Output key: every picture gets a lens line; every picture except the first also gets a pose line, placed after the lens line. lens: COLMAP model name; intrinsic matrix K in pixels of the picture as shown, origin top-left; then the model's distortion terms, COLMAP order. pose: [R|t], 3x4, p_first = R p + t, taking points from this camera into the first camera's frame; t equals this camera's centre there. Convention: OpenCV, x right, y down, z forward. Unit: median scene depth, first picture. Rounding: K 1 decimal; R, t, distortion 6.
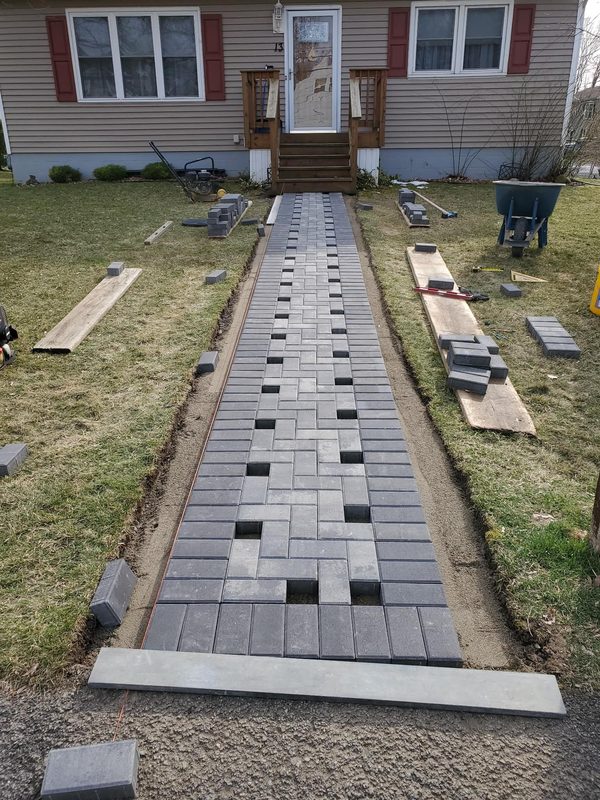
lens RADIAL K [[600.4, 0, 299.4], [0, 600.4, 388.4], [0, 0, 1]] dist [0.011057, 0.003293]
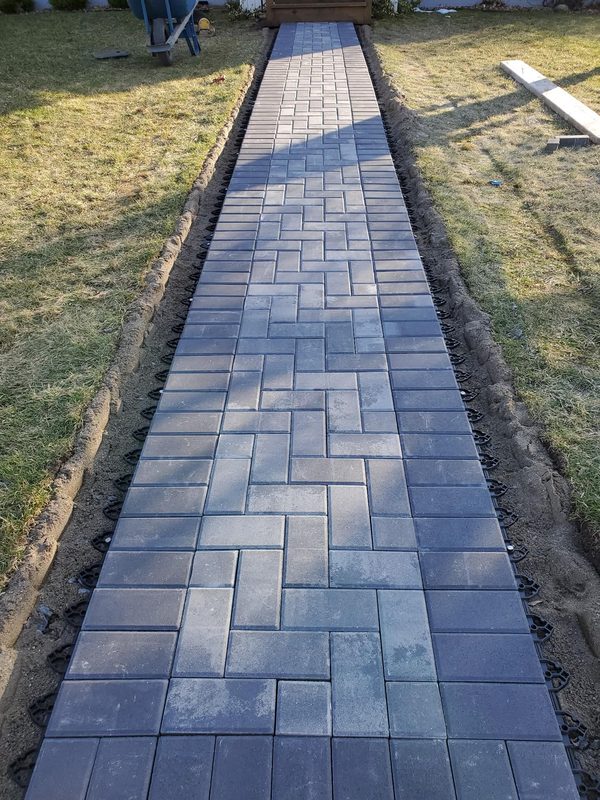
lens RADIAL K [[603.7, 0, 300.0], [0, 603.7, 400.0], [0, 0, 1]] dist [0.002791, 0.004694]
pose [[0.999985, -0.003267, -0.004445, 0.002615], [0.004183, 0.974345, 0.225021, -0.039918], [0.003596, -0.225036, 0.974344, 0.261099]]
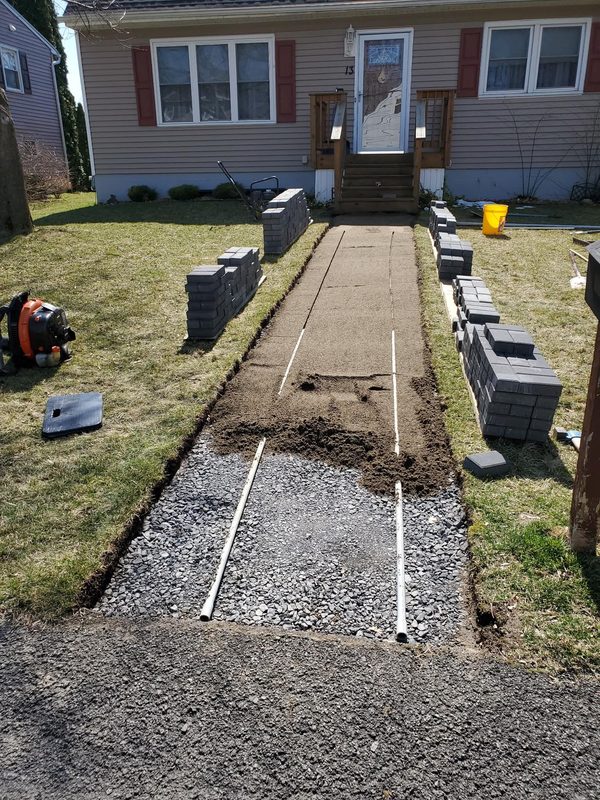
lens RADIAL K [[603.7, 0, 300.0], [0, 603.7, 400.0], [0, 0, 1]] dist [0.002791, 0.004694]
pose [[0.992569, 0.040947, -0.114591, 0.074272], [-0.042634, 0.999015, -0.012308, 0.024952], [0.113974, 0.017102, 0.993337, -0.053530]]
